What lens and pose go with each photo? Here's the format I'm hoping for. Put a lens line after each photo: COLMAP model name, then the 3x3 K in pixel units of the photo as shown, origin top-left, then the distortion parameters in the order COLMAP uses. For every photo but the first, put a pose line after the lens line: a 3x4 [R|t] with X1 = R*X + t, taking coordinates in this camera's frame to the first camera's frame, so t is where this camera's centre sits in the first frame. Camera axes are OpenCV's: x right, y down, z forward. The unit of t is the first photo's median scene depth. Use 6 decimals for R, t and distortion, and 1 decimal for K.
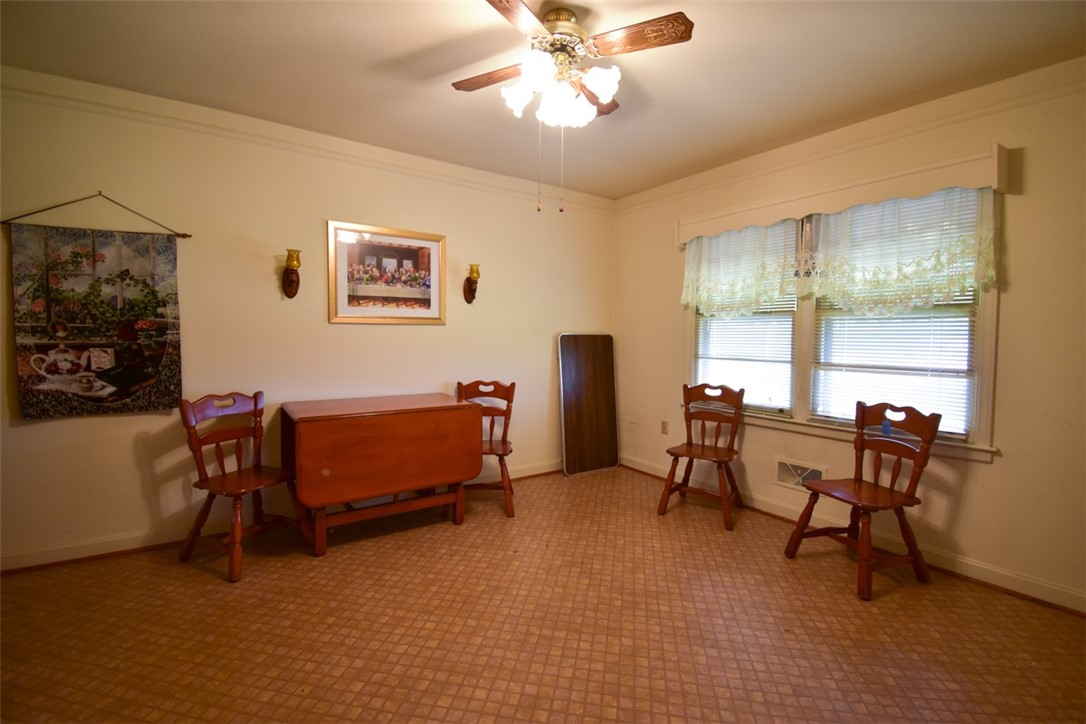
lens RADIAL K [[486.8, 0, 543.0], [0, 486.8, 362.0], [0, 0, 1]] dist [0.001575, 0.000051]
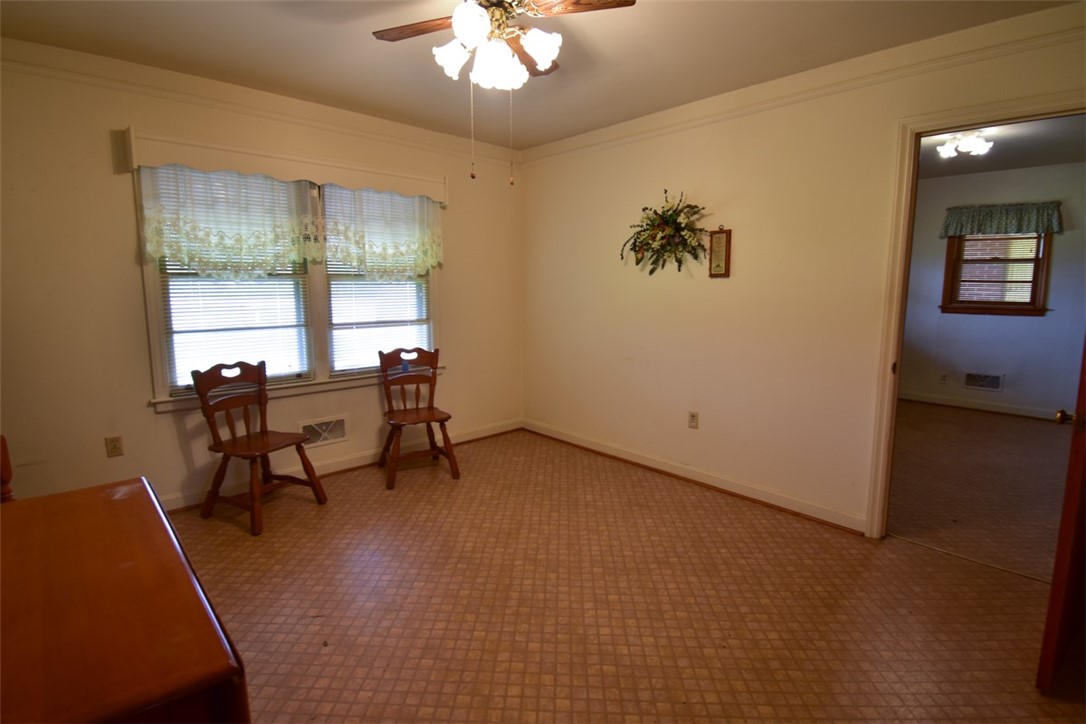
lens RADIAL K [[542.2, 0, 545.6], [0, 542.2, 351.9], [0, 0, 1]] dist [-0.000132, -0.000129]
pose [[-0.162830, -0.134845, 0.977396, -0.825425], [0.051541, 0.988102, 0.144908, -0.101259], [-0.985307, 0.073971, -0.153942, 0.842550]]
